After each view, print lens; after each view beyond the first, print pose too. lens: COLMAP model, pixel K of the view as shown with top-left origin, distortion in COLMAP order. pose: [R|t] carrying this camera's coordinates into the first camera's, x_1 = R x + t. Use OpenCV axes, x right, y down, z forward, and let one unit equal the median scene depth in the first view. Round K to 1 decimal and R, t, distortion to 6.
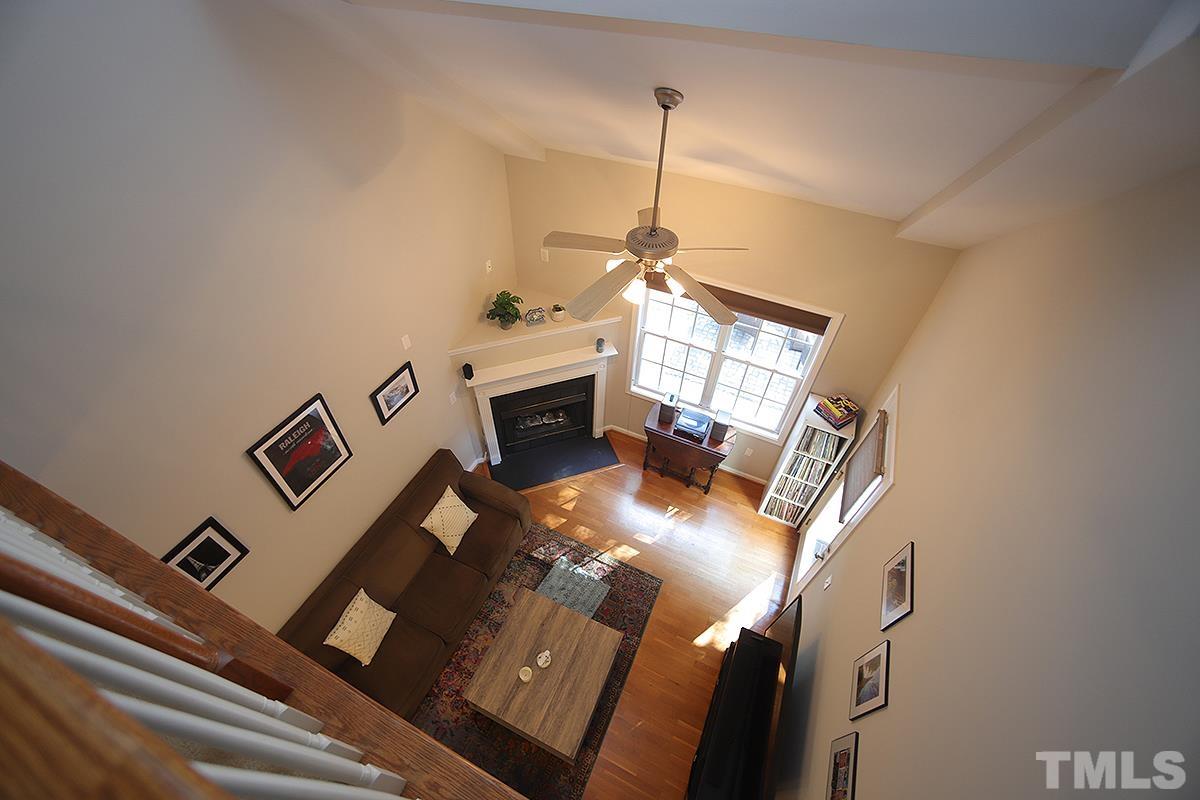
lens RADIAL K [[480.9, 0, 602.4], [0, 480.9, 396.6], [0, 0, 1]] dist [-0.068245, 0.022357]
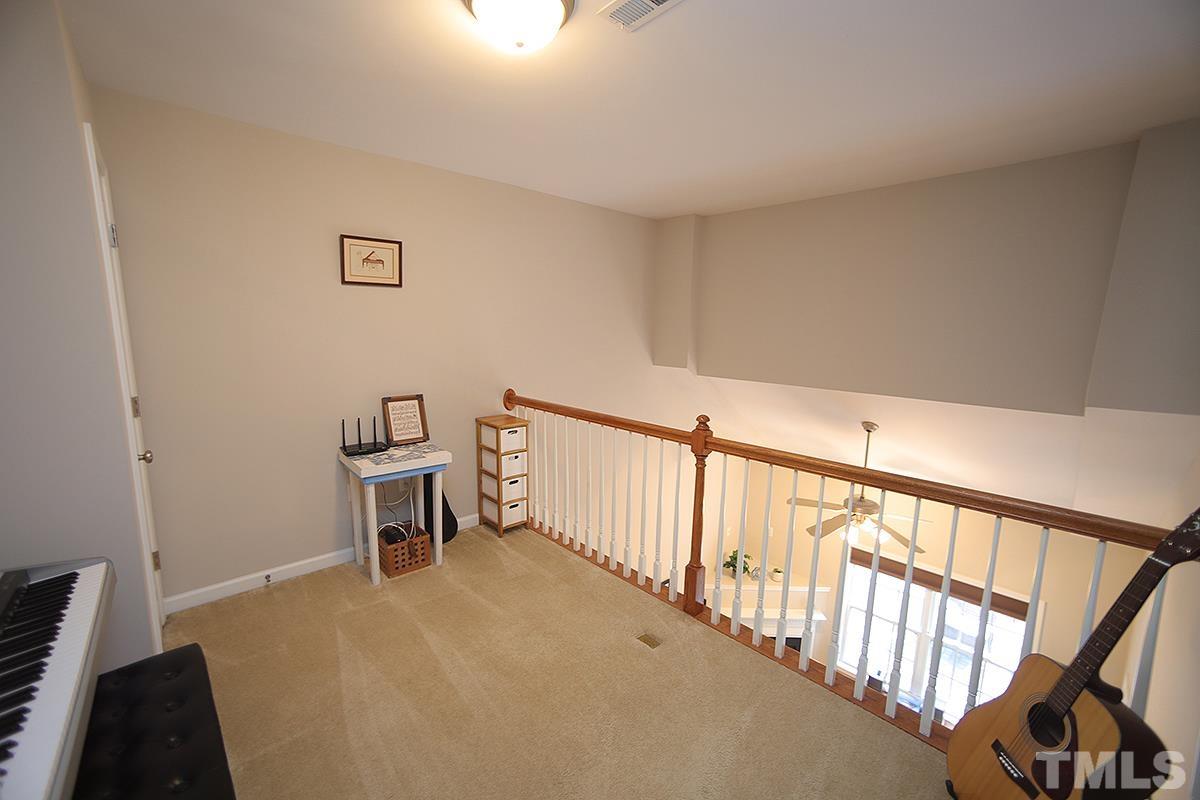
lens RADIAL K [[480.9, 0, 602.4], [0, 480.9, 396.6], [0, 0, 1]] dist [-0.068245, 0.022357]
pose [[0.922765, 0.042276, -0.383038, -0.069221], [-0.267974, 0.784699, -0.558960, 0.324392], [0.276939, 0.618433, 0.735422, -0.404475]]
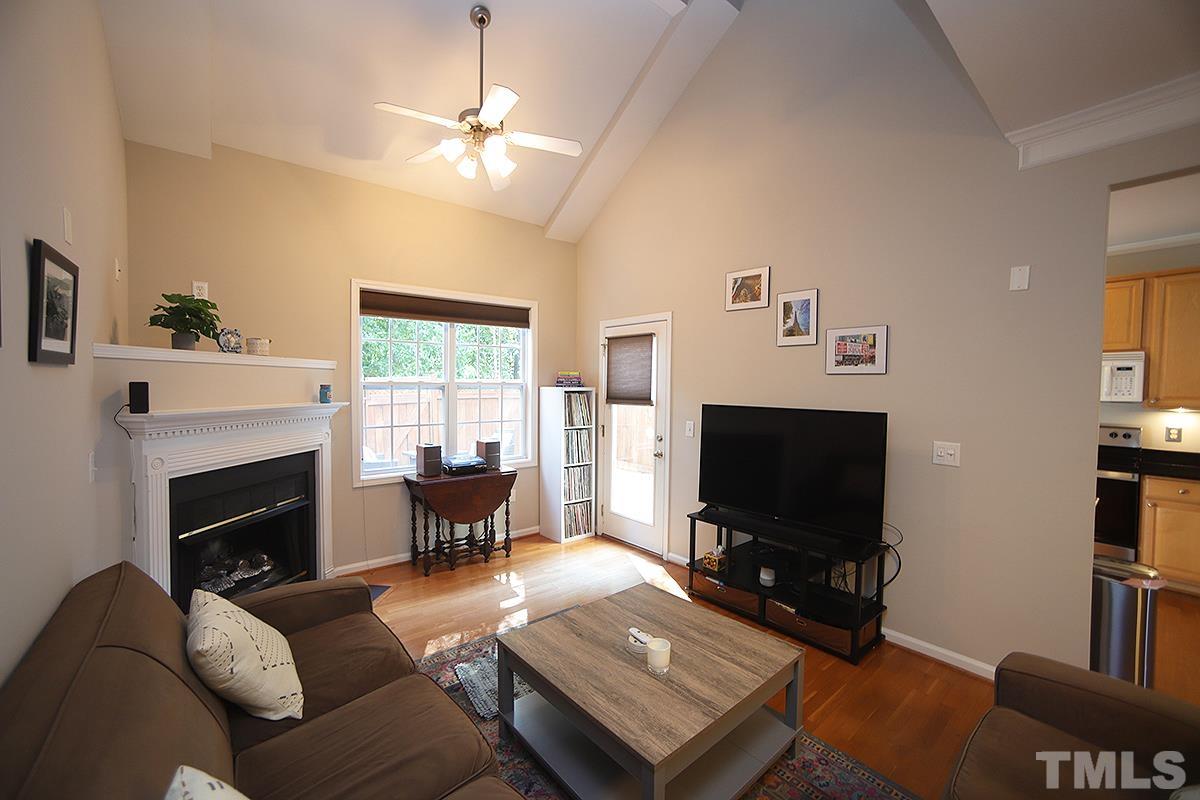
lens RADIAL K [[480.9, 0, 602.4], [0, 480.9, 396.6], [0, 0, 1]] dist [-0.068245, 0.022357]
pose [[0.420862, -0.055010, 0.905455, -0.558429], [0.655148, 0.708818, -0.261454, 0.426241], [-0.627420, 0.703243, 0.334354, 0.585341]]
